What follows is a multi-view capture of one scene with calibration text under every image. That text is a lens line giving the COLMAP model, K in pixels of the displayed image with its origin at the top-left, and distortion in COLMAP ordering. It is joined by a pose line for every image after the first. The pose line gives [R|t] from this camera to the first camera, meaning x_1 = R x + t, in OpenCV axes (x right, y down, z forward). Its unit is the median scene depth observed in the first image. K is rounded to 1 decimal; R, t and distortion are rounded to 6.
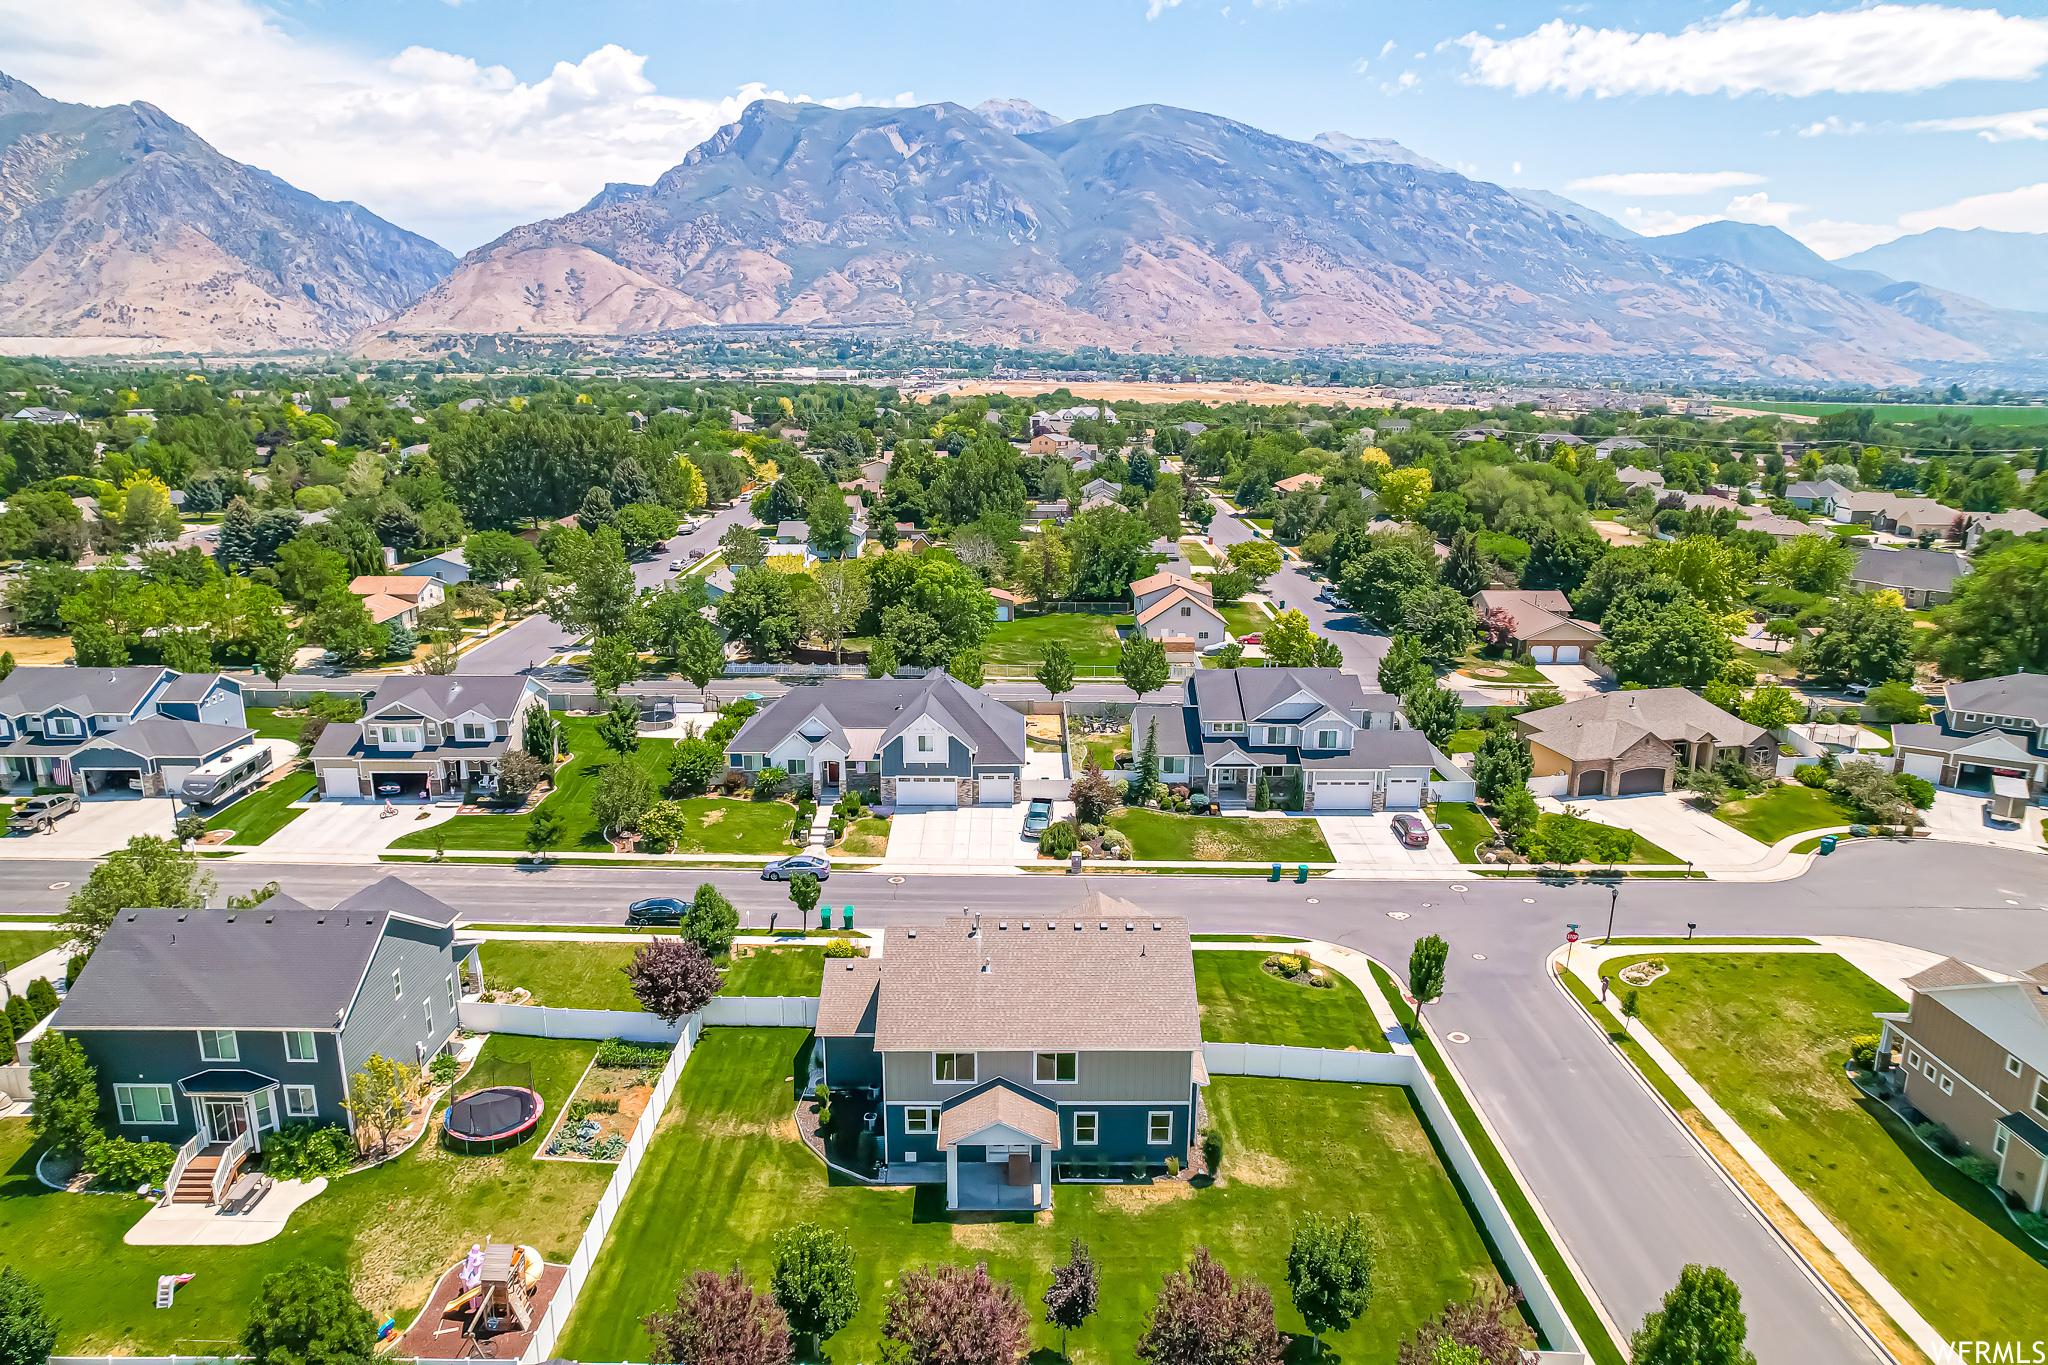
lens RADIAL K [[1311.1, 0, 1027.0], [0, 1311.1, 673.5], [0, 0, 1]] dist [-0.077665, 0.068750]
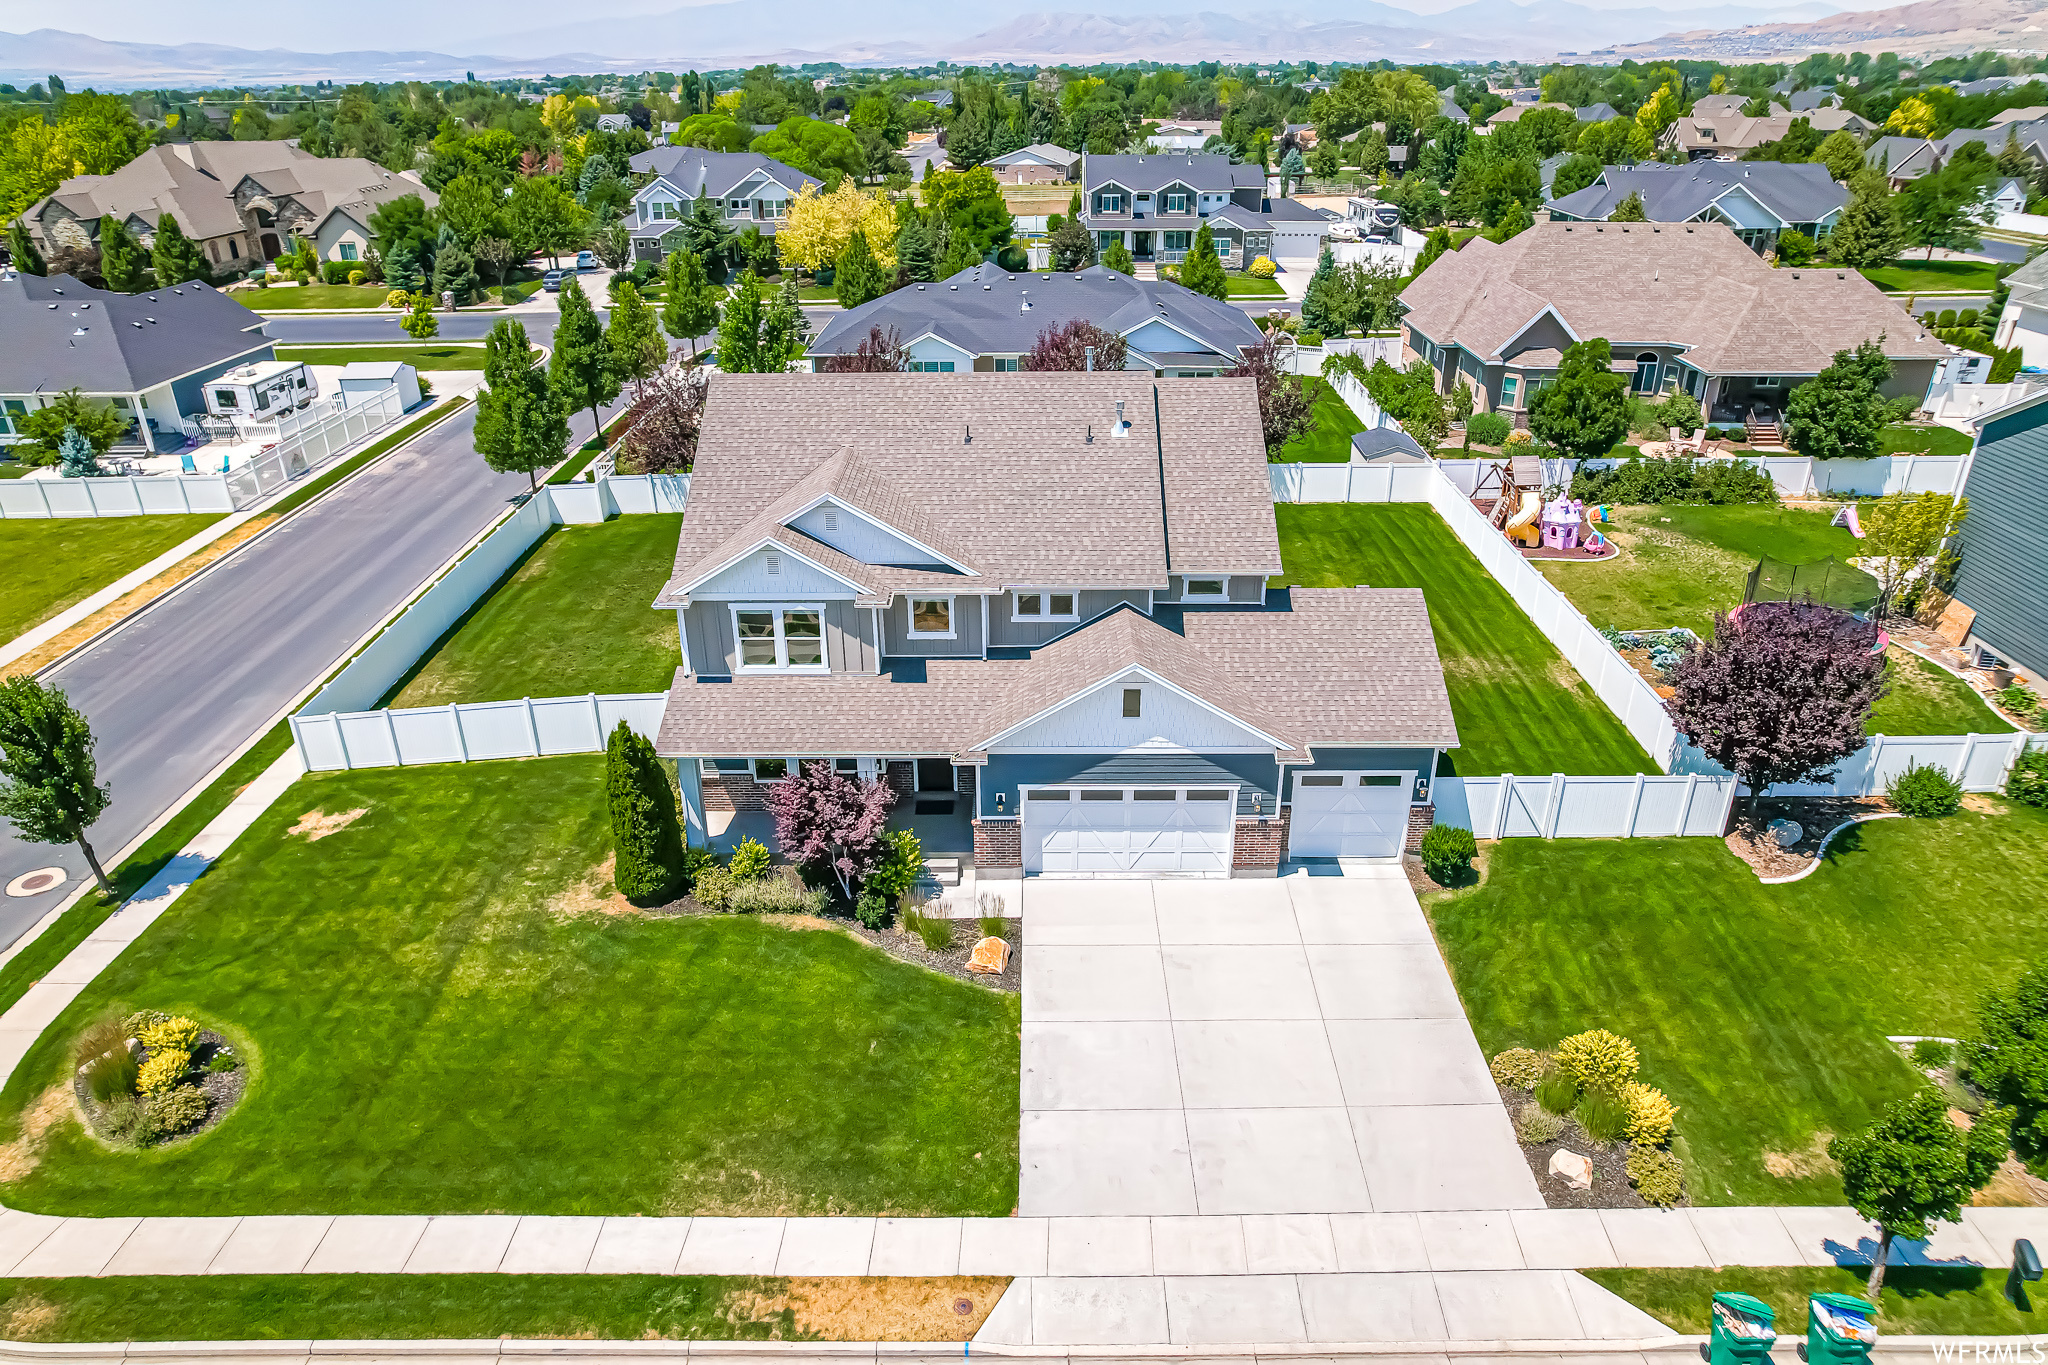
lens RADIAL K [[1311.1, 0, 1021.8], [0, 1311.1, 689.7], [0, 0, 1]] dist [-0.077665, 0.068750]
pose [[-0.999847, -0.004370, 0.016942, -0.011749], [0.007448, 0.769926, 0.638090, -0.038522], [-0.015833, 0.638118, -0.769776, 0.945833]]
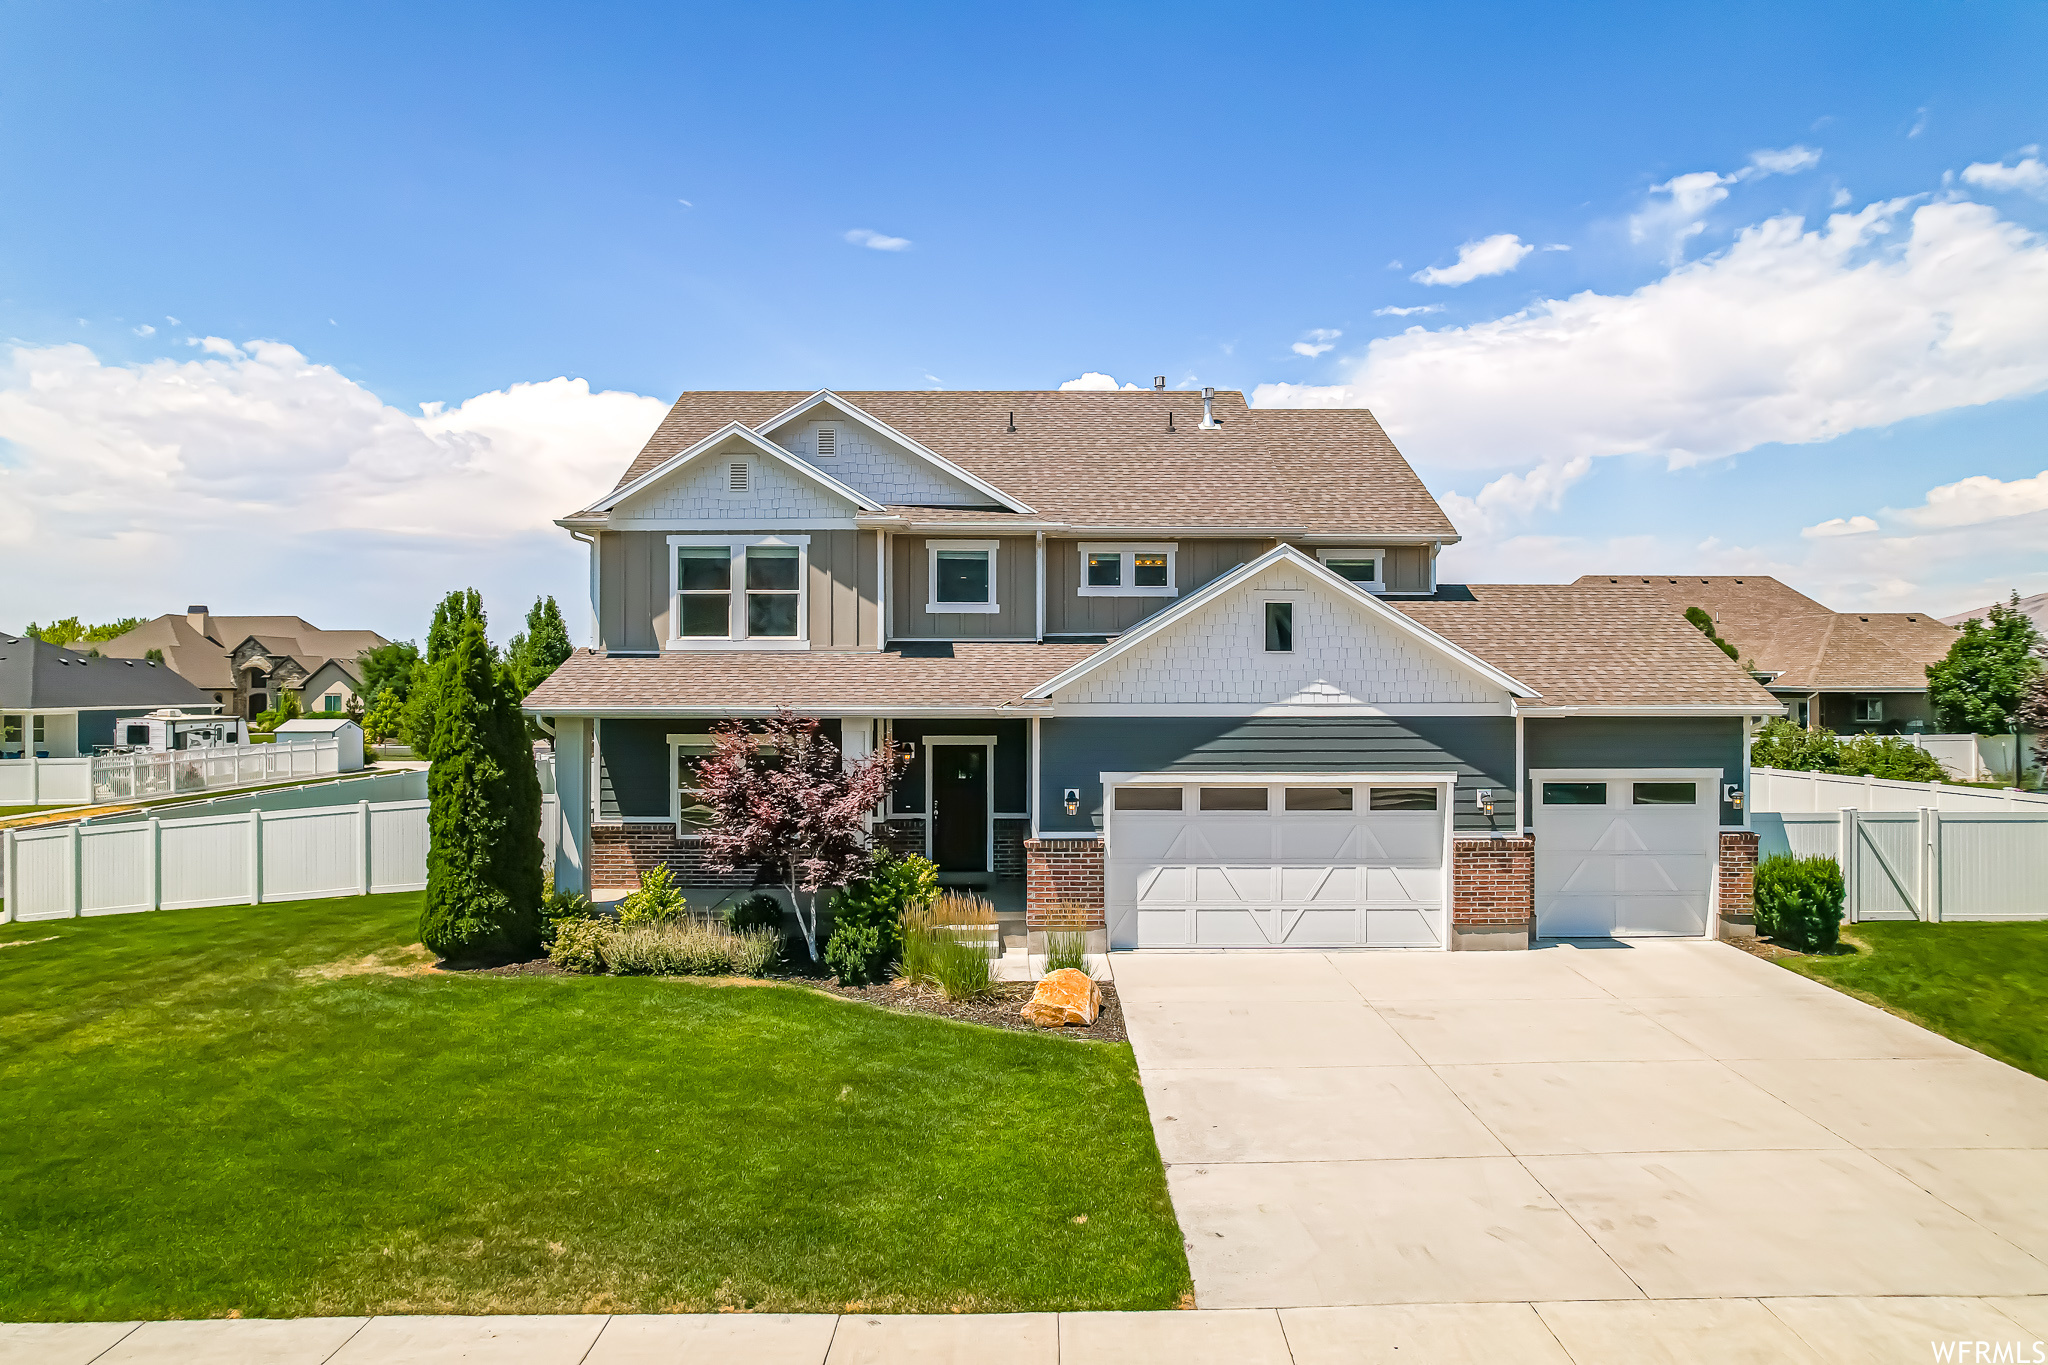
lens RADIAL K [[1311.1, 0, 1020.6], [0, 1311.1, 686.7], [0, 0, 1]] dist [-0.077665, 0.068750]
pose [[-0.999972, -0.001912, 0.007235, 0.003921], [-0.000201, 0.973320, 0.229453, 0.113546], [-0.007481, 0.229445, -0.973293, 0.907441]]
